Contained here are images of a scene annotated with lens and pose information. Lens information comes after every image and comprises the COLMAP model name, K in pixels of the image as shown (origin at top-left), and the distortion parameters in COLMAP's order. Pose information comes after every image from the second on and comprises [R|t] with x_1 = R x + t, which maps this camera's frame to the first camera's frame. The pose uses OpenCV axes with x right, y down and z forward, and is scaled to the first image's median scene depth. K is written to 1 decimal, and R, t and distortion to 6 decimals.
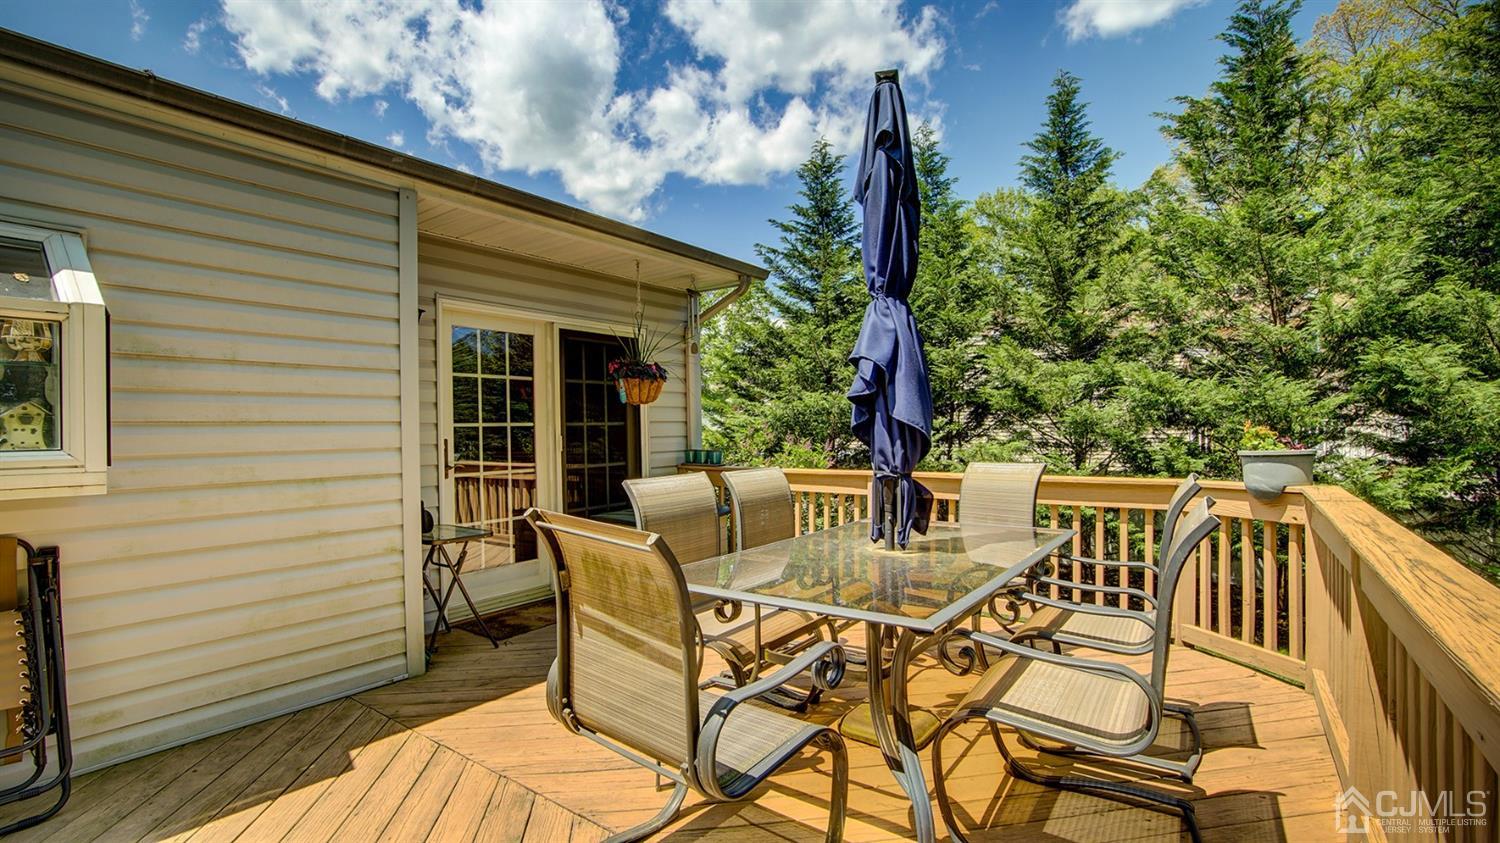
lens RADIAL K [[672.2, 0, 750.0], [0, 672.2, 421.5], [0, 0, 1]] dist [-0.035359, 0.007824]
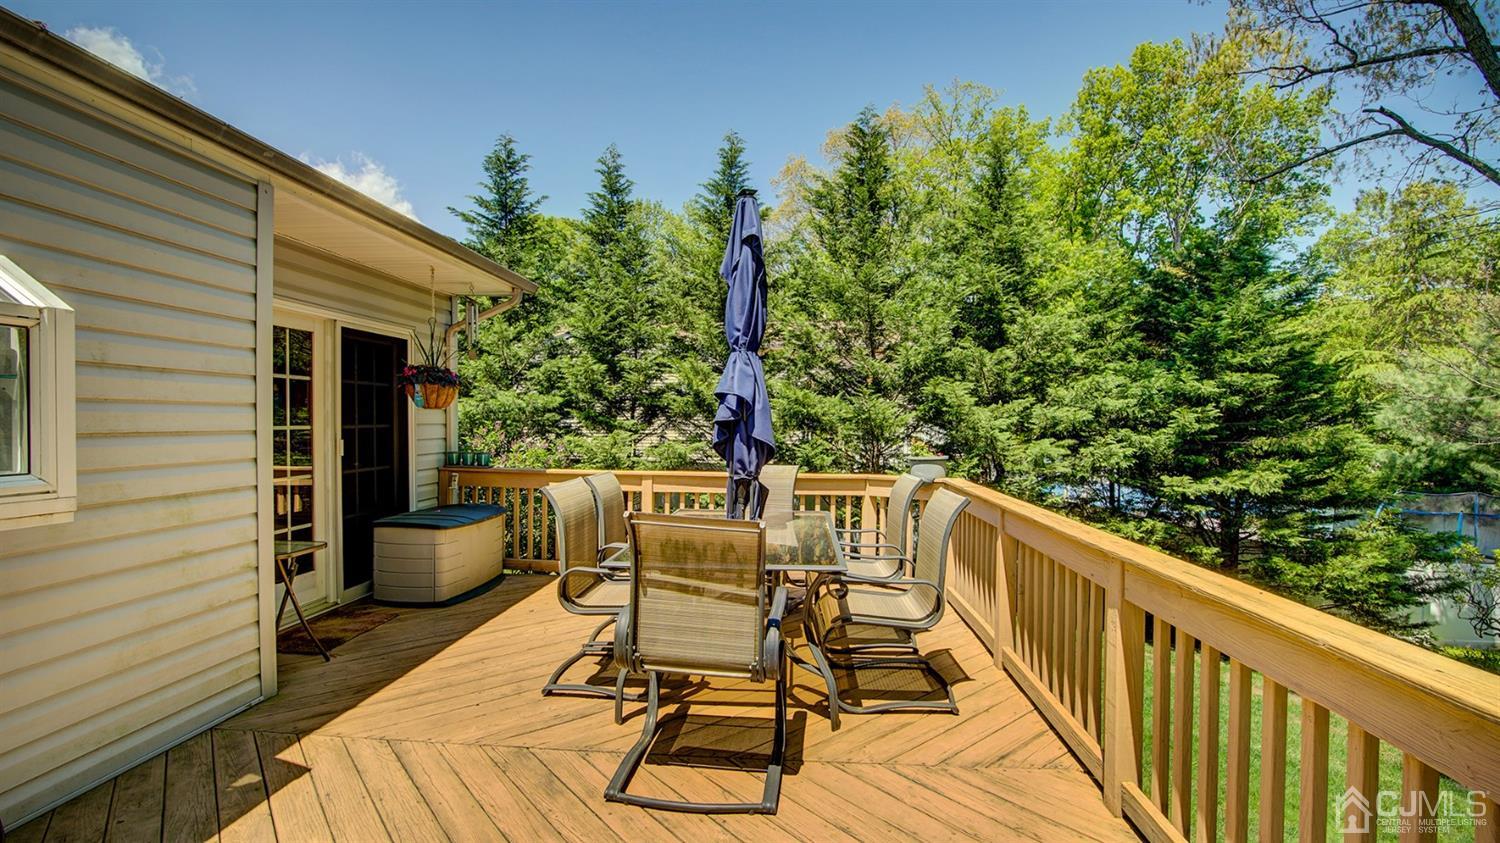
lens RADIAL K [[678.0, 0, 742.4], [0, 678.0, 424.2], [0, 0, 1]] dist [-0.030124, 0.007438]
pose [[0.849836, 0.018188, 0.526733, -0.301432], [-0.026615, 0.999610, 0.008425, -0.024242], [-0.526374, -0.021179, 0.849989, -0.112580]]
